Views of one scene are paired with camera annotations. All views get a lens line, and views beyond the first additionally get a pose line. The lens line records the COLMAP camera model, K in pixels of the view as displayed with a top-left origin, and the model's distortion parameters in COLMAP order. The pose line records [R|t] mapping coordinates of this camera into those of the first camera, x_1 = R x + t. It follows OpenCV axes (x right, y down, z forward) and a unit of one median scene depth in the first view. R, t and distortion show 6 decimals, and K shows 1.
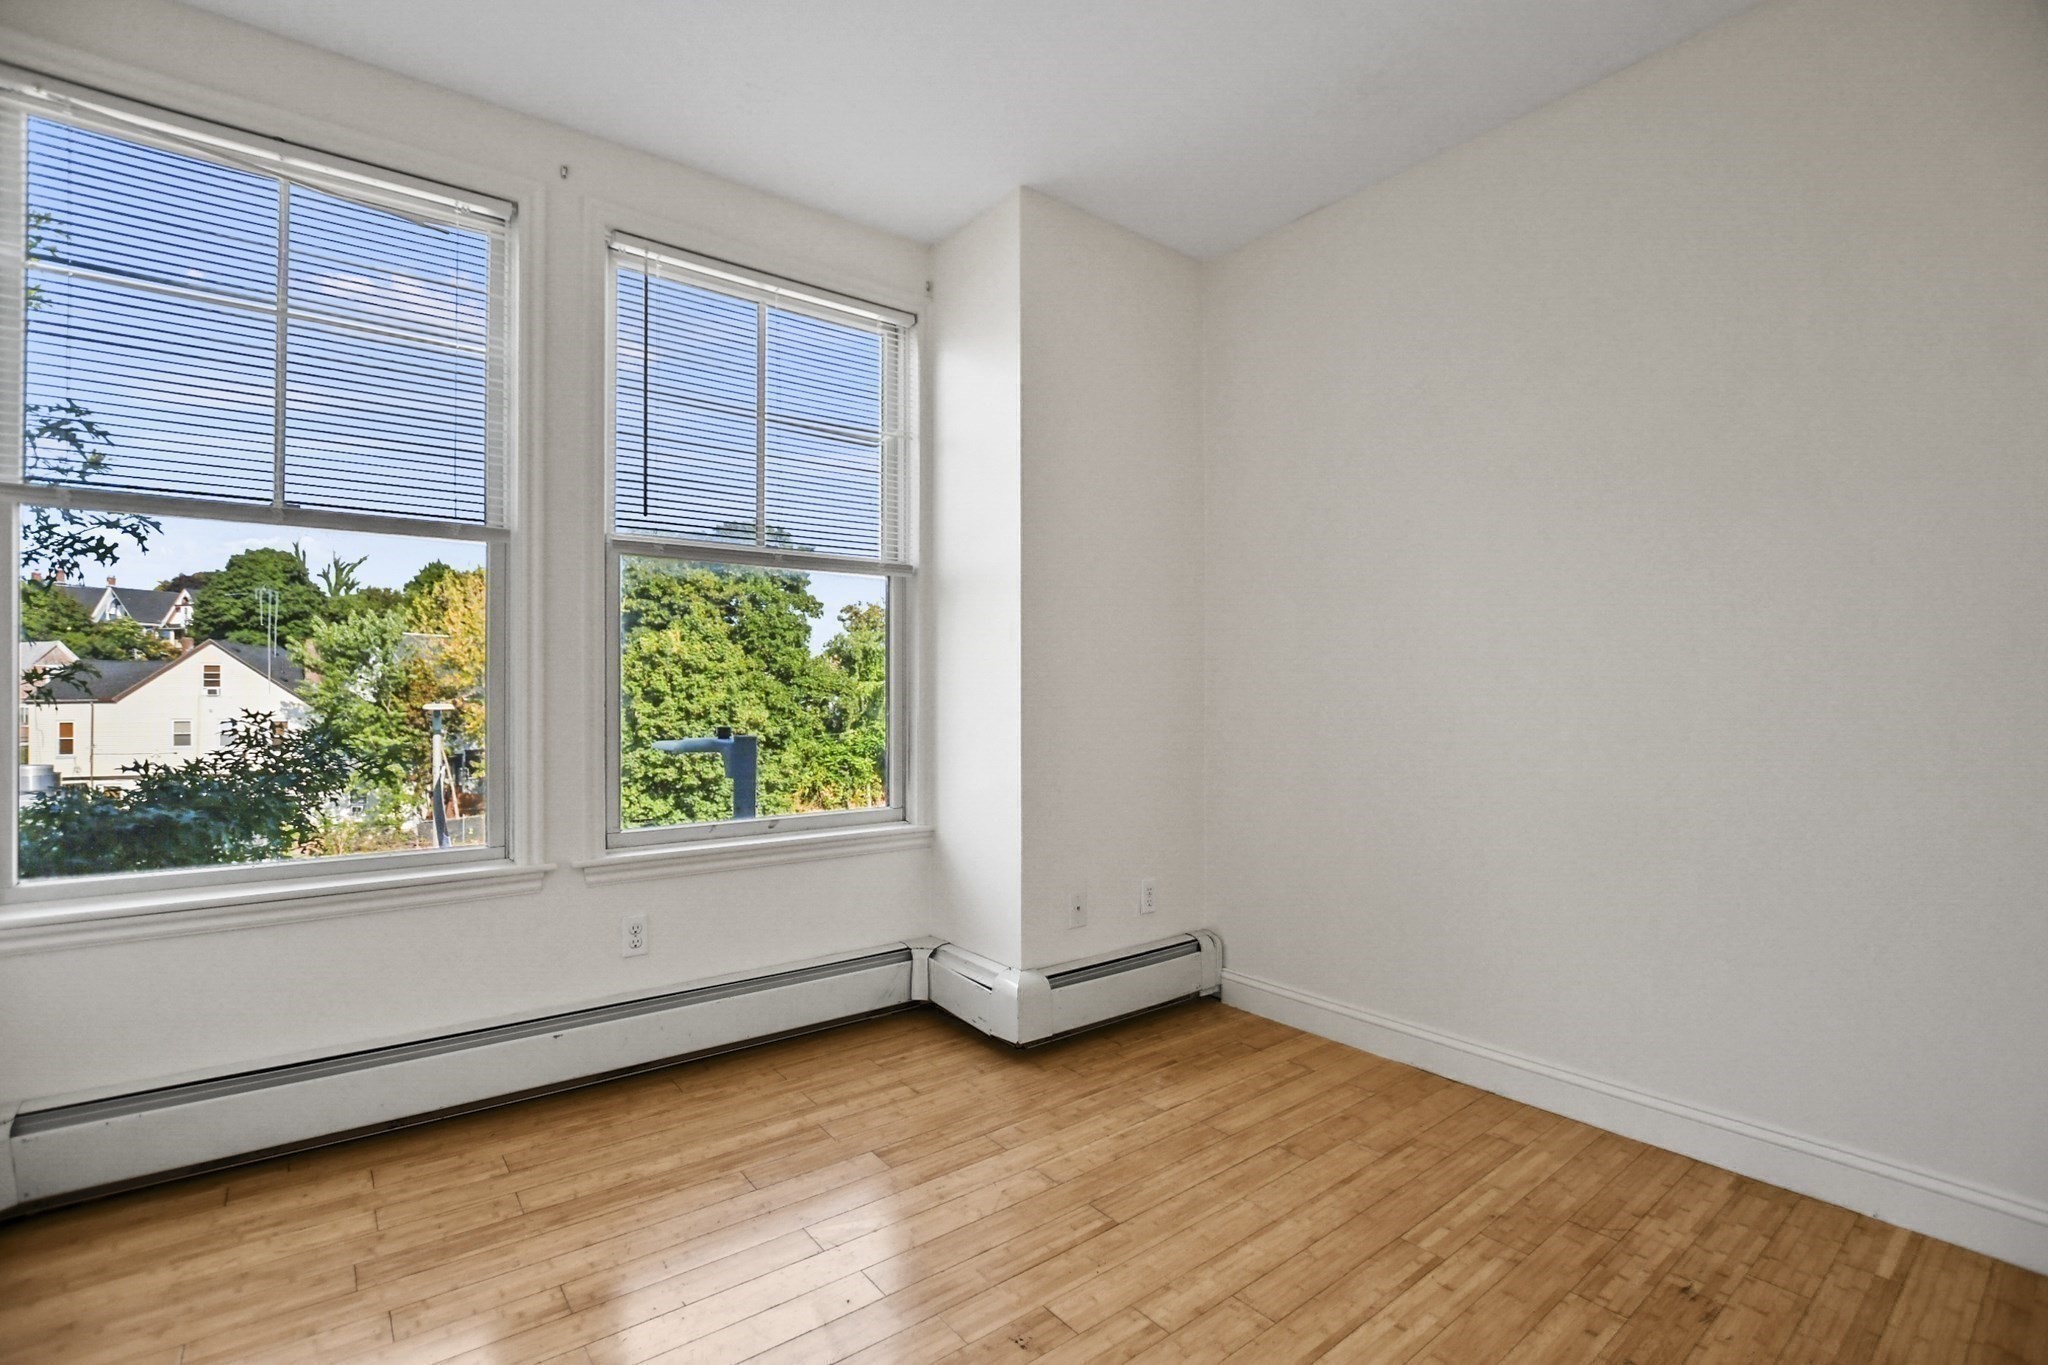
lens RADIAL K [[922.2, 0, 1017.4], [0, 922.2, 693.8], [0, 0, 1]] dist [-0.038022, 0.005312]
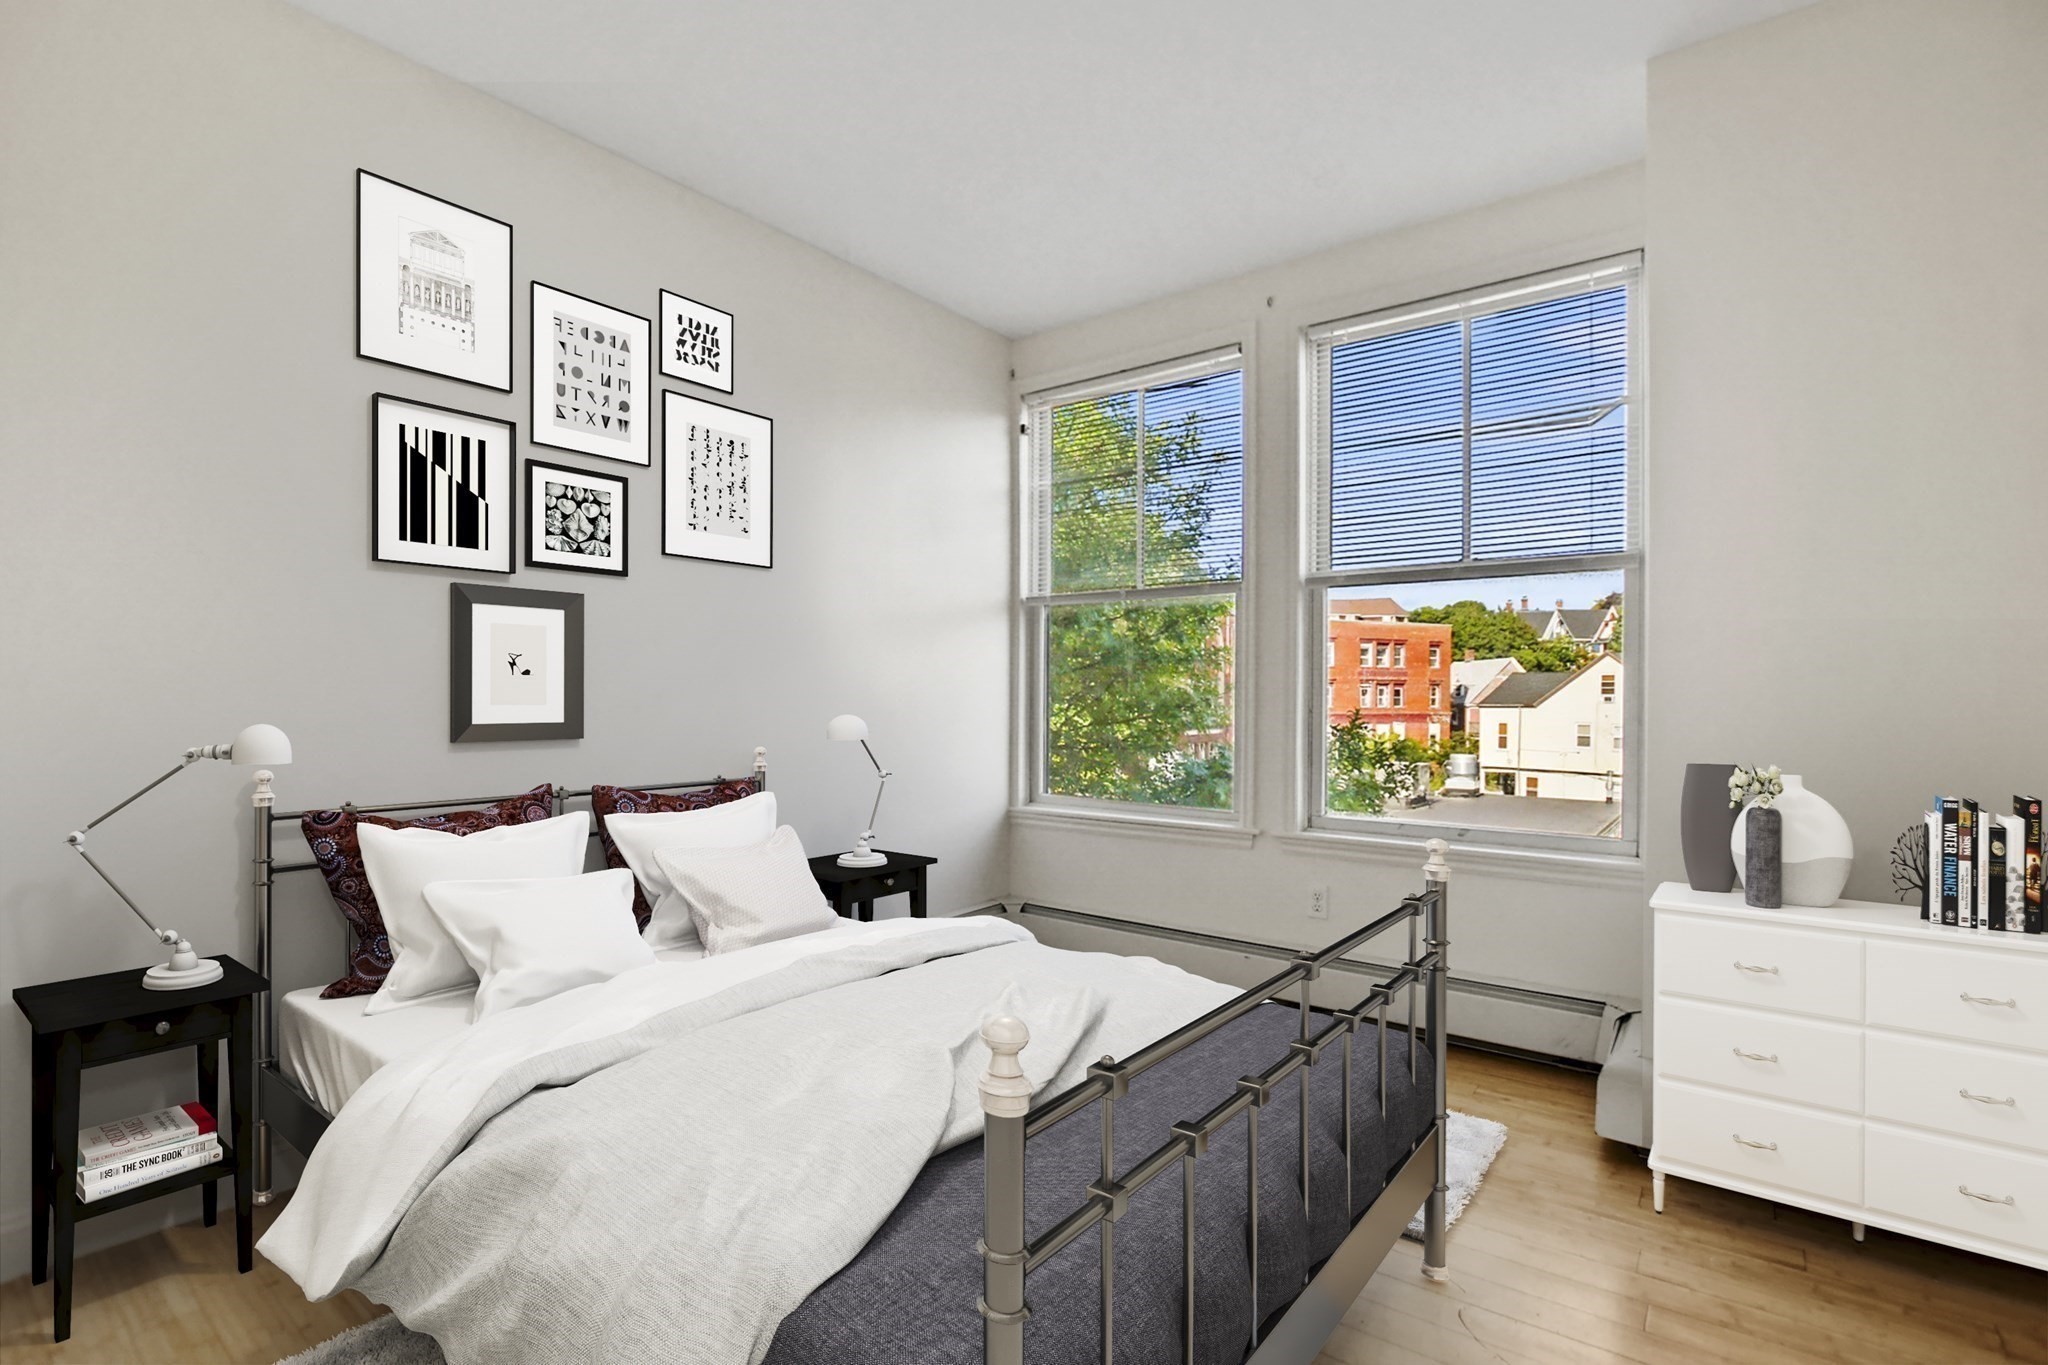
lens RADIAL K [[933.7, 0, 1000.1], [0, 933.7, 722.2], [0, 0, 1]] dist [-0.035185, 0.004805]
pose [[0.232681, 0.028381, -0.972139, 0.598408], [-0.006427, 0.999597, 0.027645, -0.005521], [0.972532, -0.000185, 0.232770, 0.262052]]
